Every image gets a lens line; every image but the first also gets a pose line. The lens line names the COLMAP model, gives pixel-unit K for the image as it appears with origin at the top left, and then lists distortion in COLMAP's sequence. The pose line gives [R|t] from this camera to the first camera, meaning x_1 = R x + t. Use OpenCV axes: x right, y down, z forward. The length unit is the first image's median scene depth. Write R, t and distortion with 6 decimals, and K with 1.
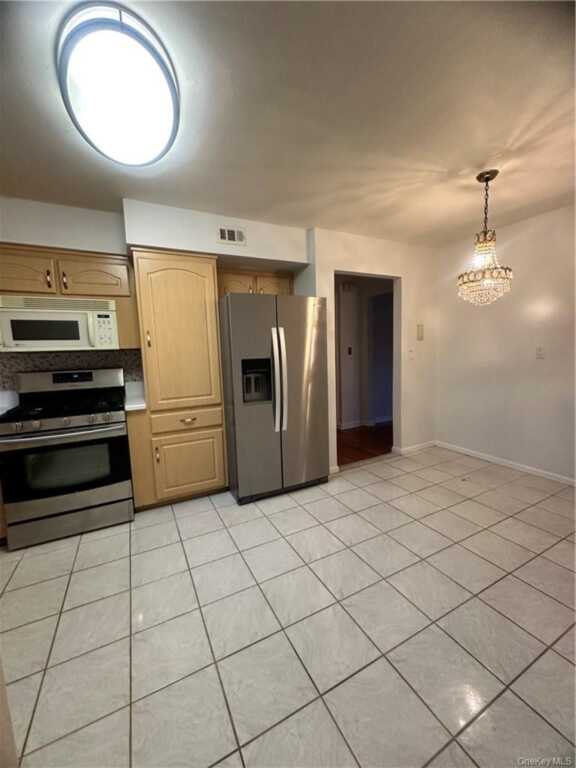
lens RADIAL K [[307.2, 0, 288.3], [0, 307.2, 383.5], [0, 0, 1]] dist [0.001182, 0.000520]
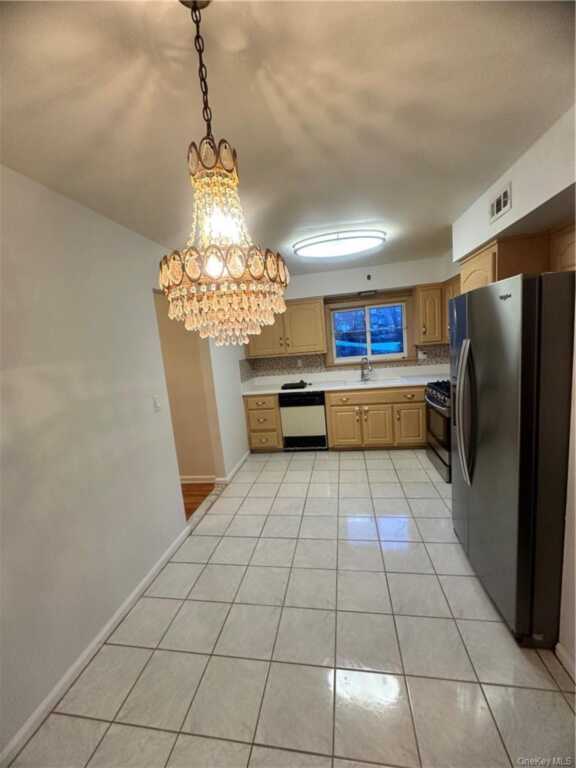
lens RADIAL K [[307.2, 0, 288.3], [0, 307.2, 383.5], [0, 0, 1]] dist [0.001182, 0.000520]
pose [[-0.597810, 0.195265, -0.777493, 0.789845], [0.018134, 0.972926, 0.230404, -0.261129], [0.801433, 0.123639, -0.585166, 1.130661]]
